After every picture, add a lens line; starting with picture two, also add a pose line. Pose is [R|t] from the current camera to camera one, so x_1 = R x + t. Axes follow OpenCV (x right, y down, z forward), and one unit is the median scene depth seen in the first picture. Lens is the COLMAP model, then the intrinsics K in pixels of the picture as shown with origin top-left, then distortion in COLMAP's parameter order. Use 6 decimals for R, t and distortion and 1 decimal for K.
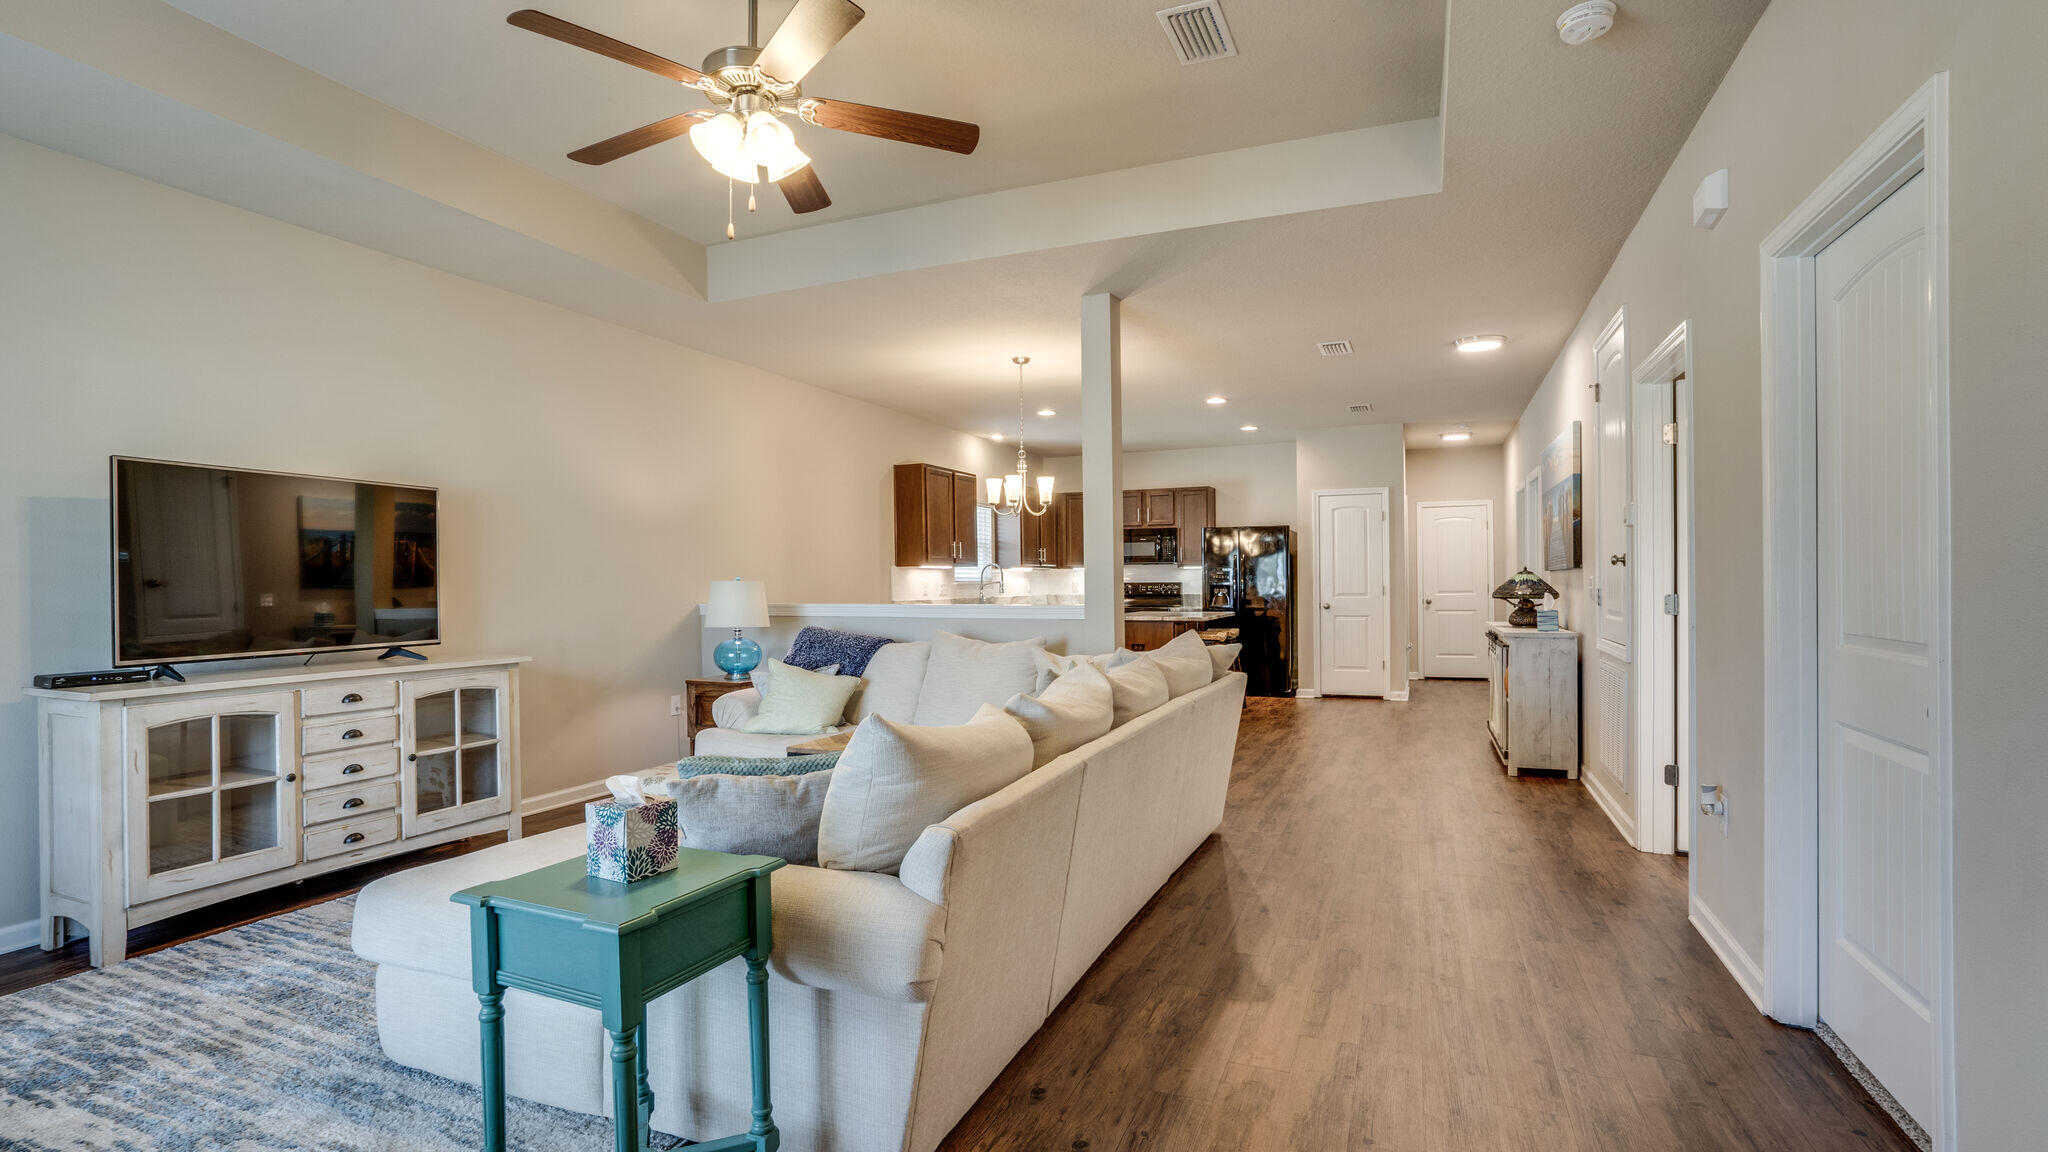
lens RADIAL K [[966.1, 0, 1024.8], [0, 966.1, 569.1], [0, 0, 1]] dist [-0.038248, 0.017045]
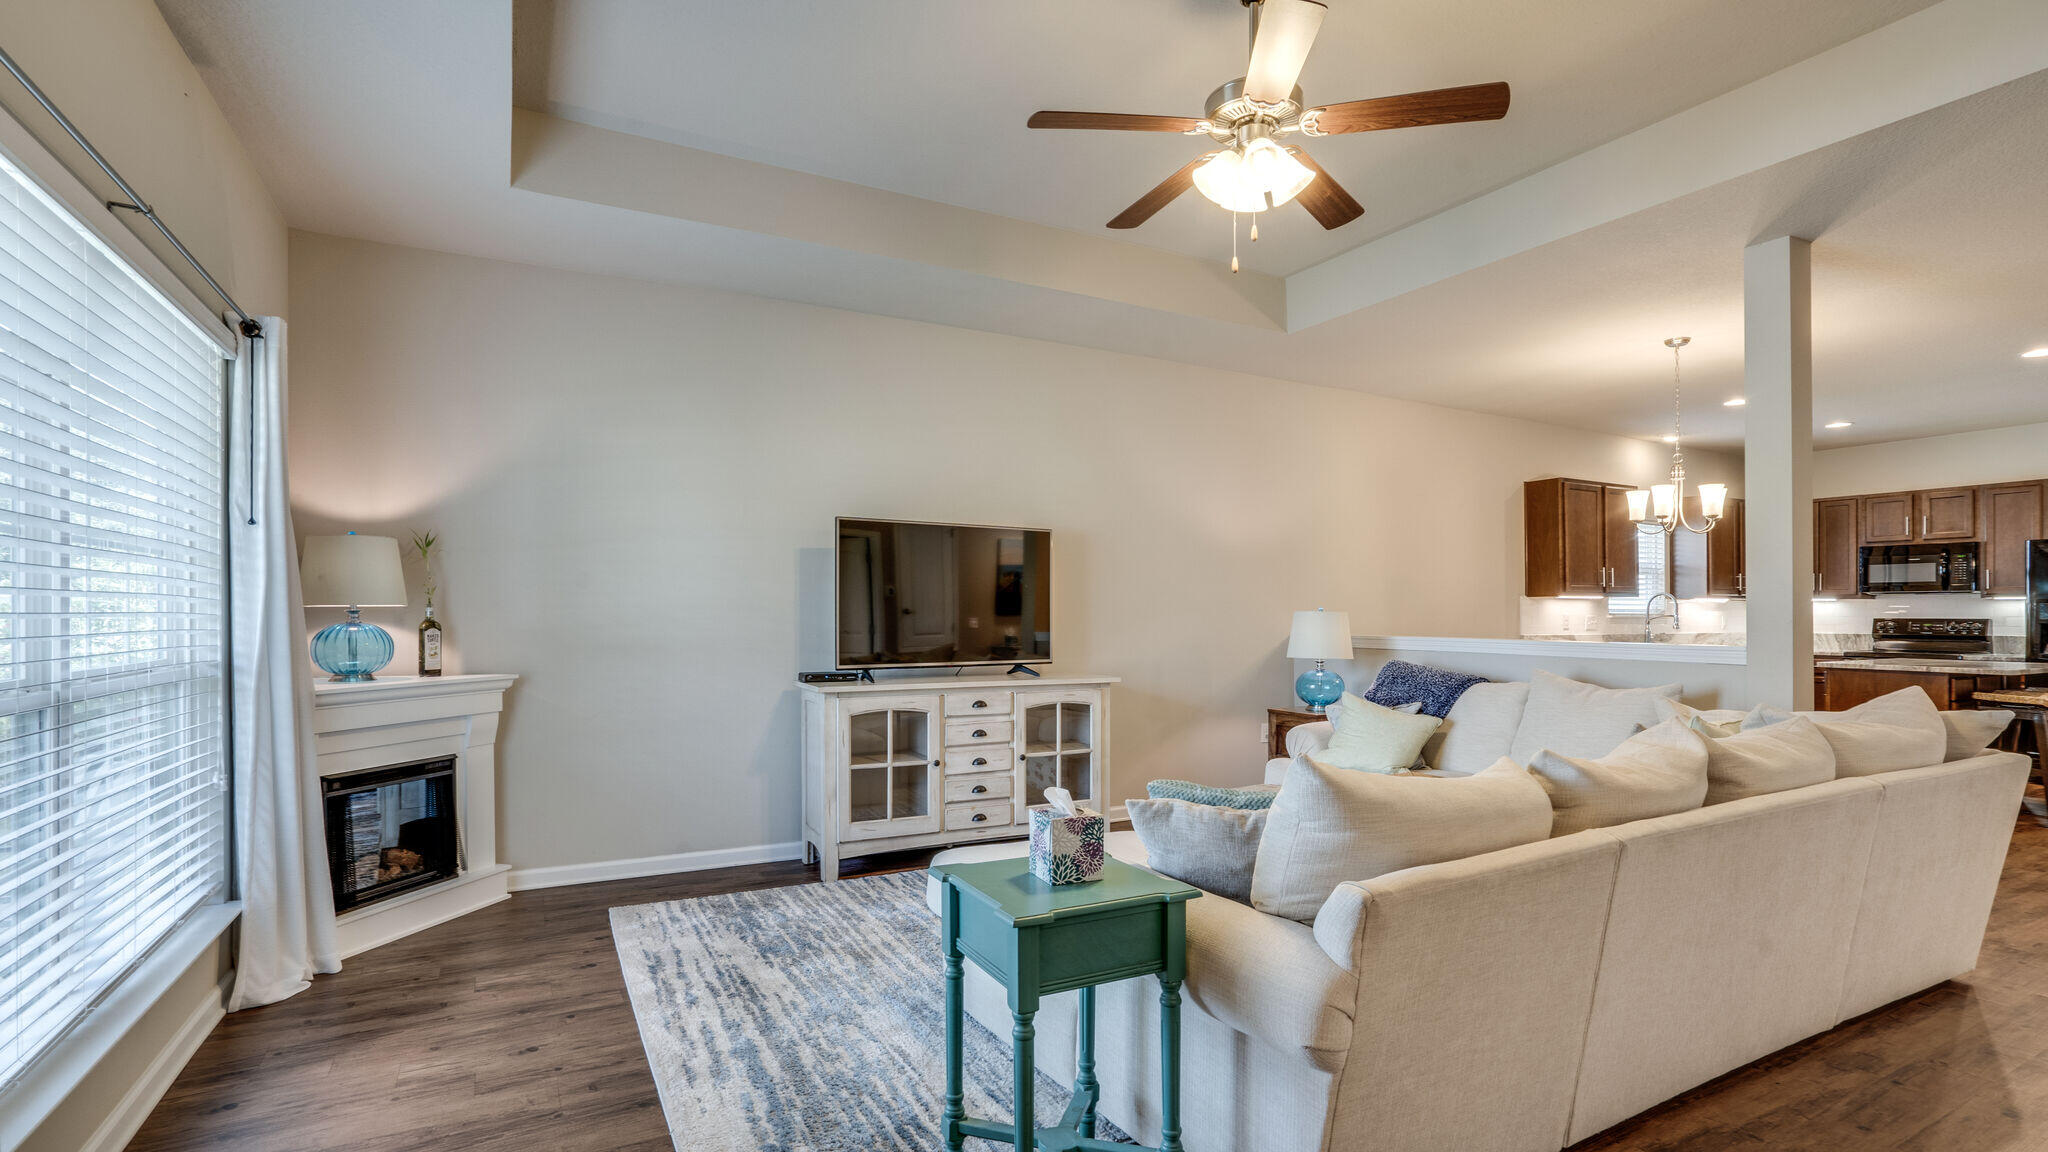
lens RADIAL K [[966.1, 0, 1015.4], [0, 966.1, 604.3], [0, 0, 1]] dist [-0.038248, 0.017045]
pose [[0.777495, 0.003424, -0.628880, 0.108584], [-0.000569, 0.999989, 0.004742, 0.000030], [0.628889, -0.003329, 0.777488, 0.048684]]
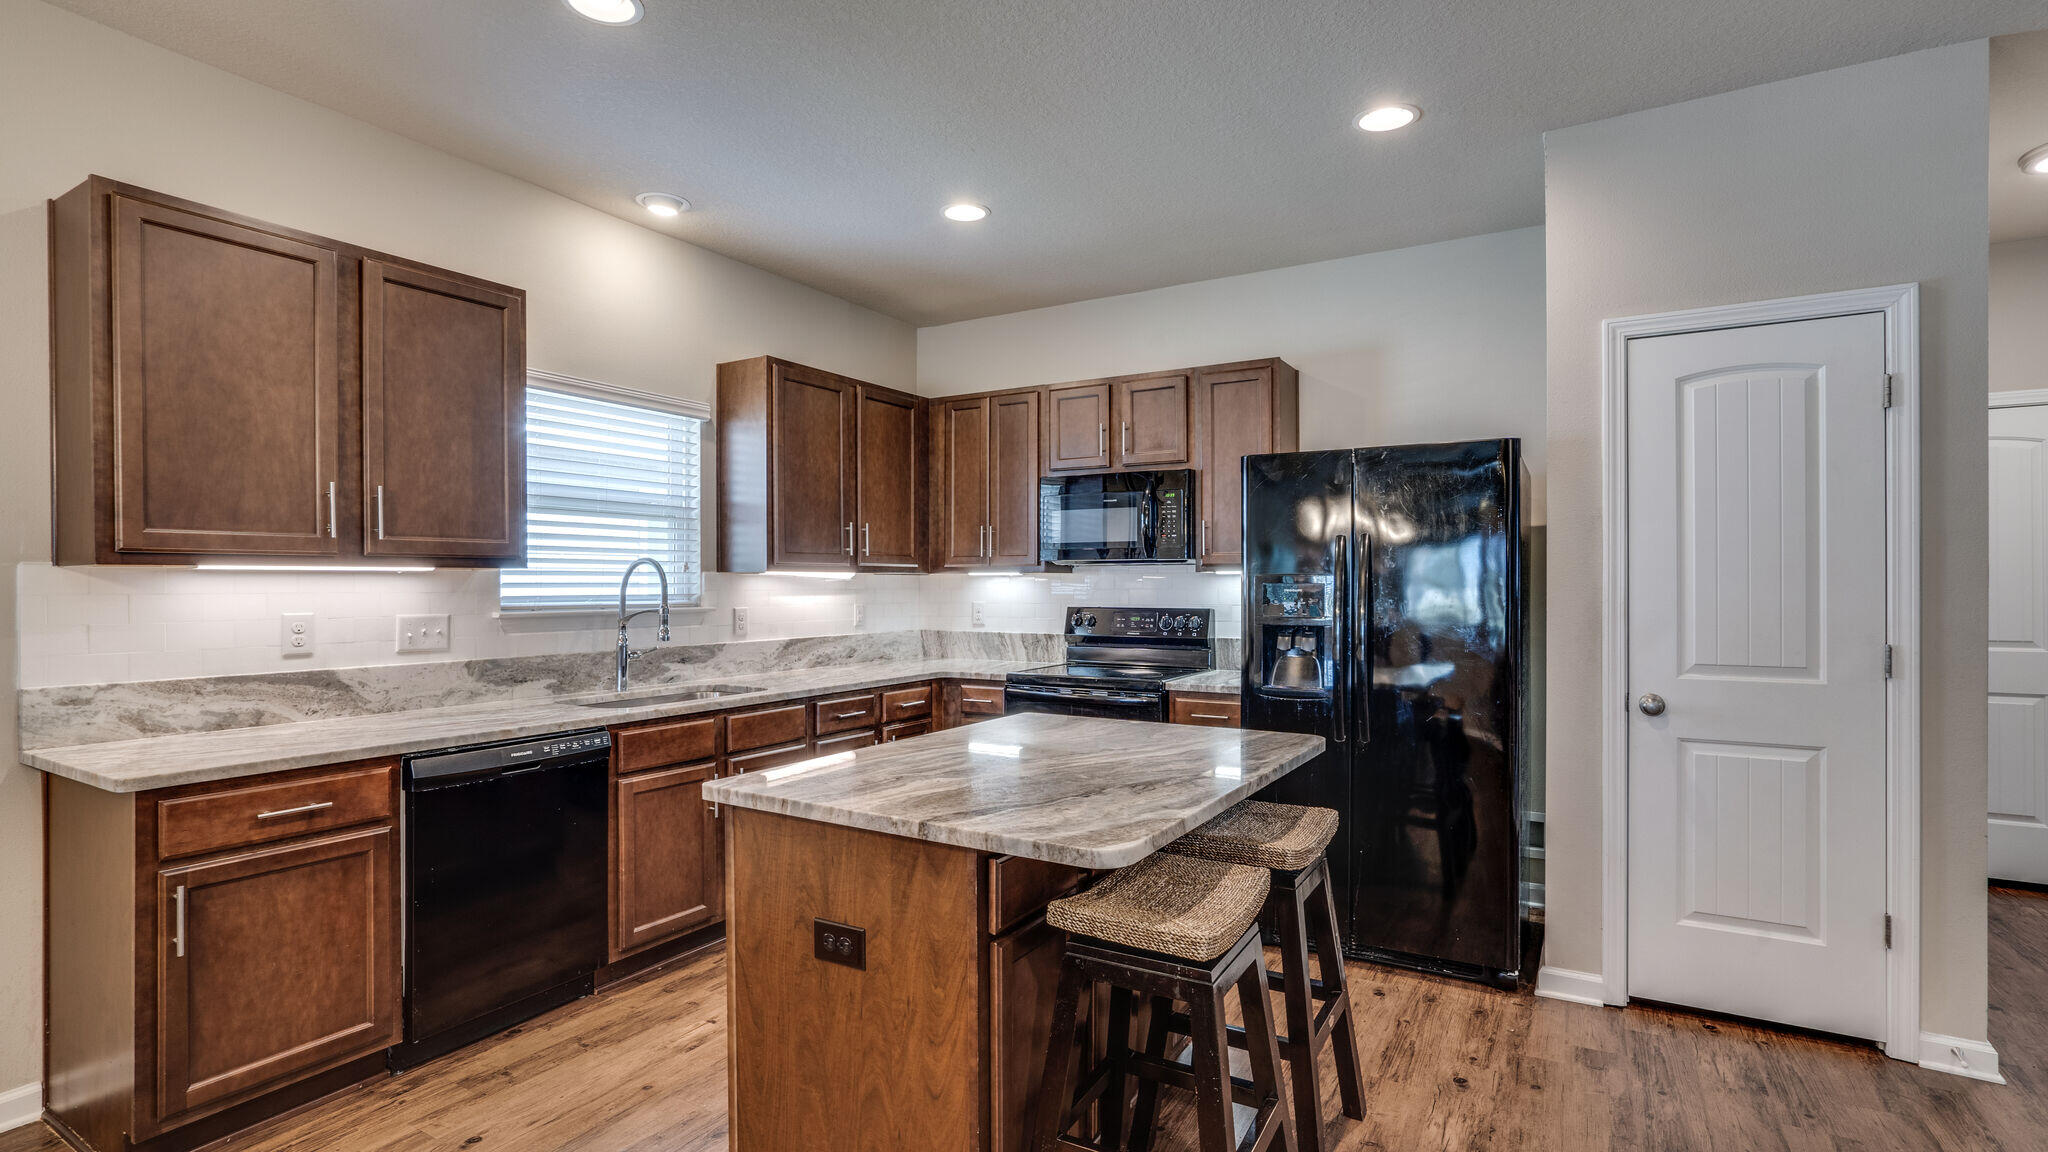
lens RADIAL K [[966.1, 0, 1024.1], [0, 966.1, 570.7], [0, 0, 1]] dist [-0.038248, 0.017045]
pose [[0.987210, 0.004628, -0.159356, 0.373272], [-0.004546, 0.999989, 0.000880, -0.005338], [0.159359, -0.000145, 0.987221, 1.490620]]
